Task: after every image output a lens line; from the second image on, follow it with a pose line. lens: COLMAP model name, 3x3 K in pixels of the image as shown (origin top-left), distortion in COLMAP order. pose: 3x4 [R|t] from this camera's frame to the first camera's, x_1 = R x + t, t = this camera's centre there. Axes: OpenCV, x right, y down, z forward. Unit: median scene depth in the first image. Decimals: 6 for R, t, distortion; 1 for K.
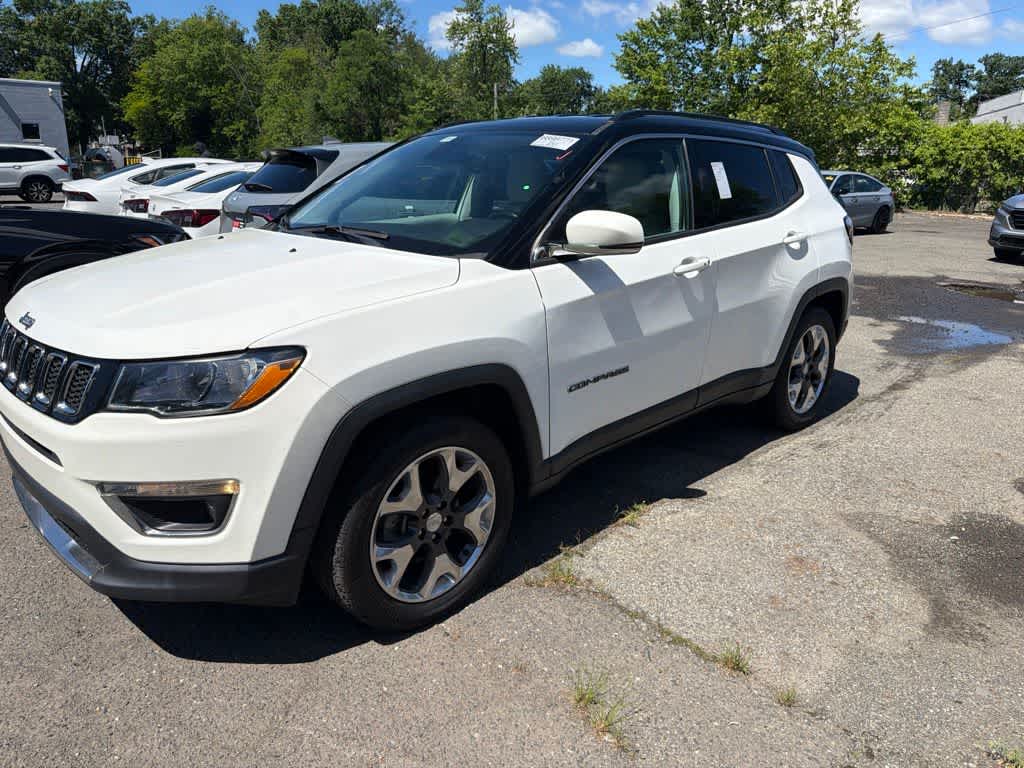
lens RADIAL K [[757.8, 0, 512.0], [0, 757.8, 384.0], [0, 0, 1]] dist [0.000502, -0.008145]
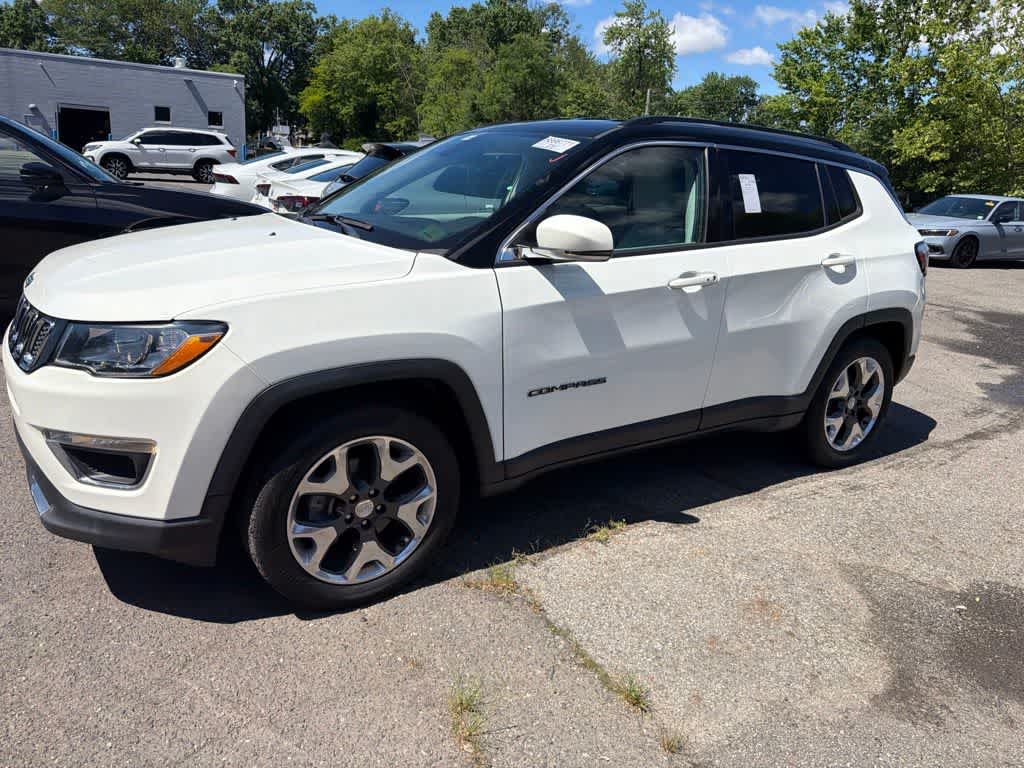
lens RADIAL K [[758.3, 0, 510.1], [0, 758.3, 378.3], [0, 0, 1]] dist [-0.002215, -0.001977]
pose [[0.977659, 0.101581, -0.184024, 0.181661], [-0.103707, 0.994606, -0.001943, -0.006780], [0.182834, 0.020984, 0.982920, 0.020885]]
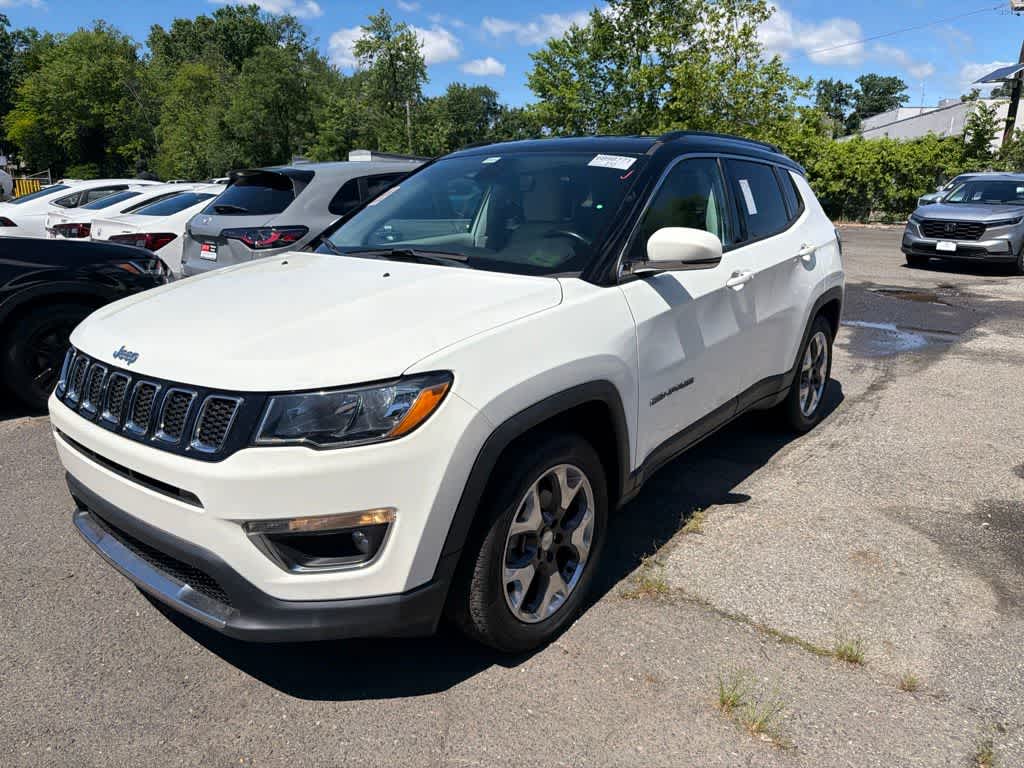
lens RADIAL K [[761.3, 0, 512.0], [0, 761.3, 384.0], [0, 0, 1]] dist [-0.002960, -0.005124]
pose [[0.991835, -0.042222, 0.120336, -0.184484], [0.044805, 0.998818, -0.018836, -0.005367], [-0.119399, 0.024074, 0.992554, 0.001858]]
